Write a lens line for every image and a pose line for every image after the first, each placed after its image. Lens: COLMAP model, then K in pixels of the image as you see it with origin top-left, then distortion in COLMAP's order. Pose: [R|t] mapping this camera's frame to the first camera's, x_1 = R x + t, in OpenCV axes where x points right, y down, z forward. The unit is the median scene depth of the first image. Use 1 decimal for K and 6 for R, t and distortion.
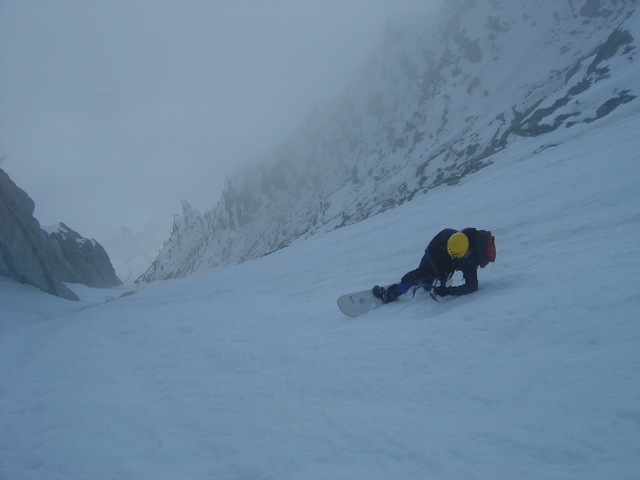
lens RADIAL K [[738.5, 0, 320.0], [0, 738.5, 240.0], [0, 0, 1]] dist [-0.128096, -0.035077]
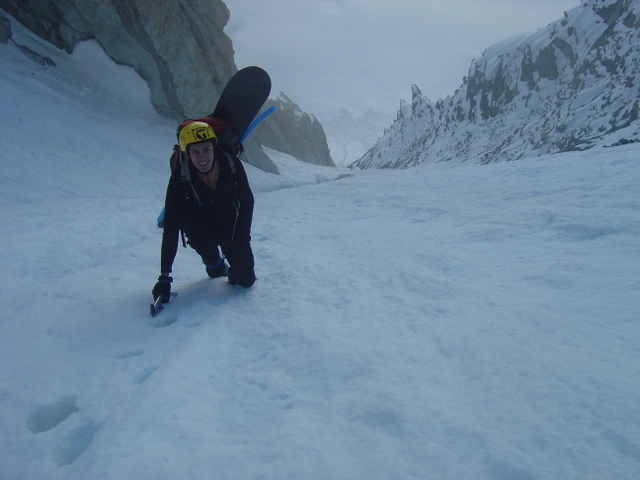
lens RADIAL K [[738.5, 0, 320.0], [0, 738.5, 240.0], [0, 0, 1]] dist [-0.128096, -0.035077]
pose [[0.948232, 0.179609, -0.261910, -0.039524], [-0.141864, 0.977410, 0.156664, 0.011546], [0.284132, -0.111398, 0.952292, 0.133762]]
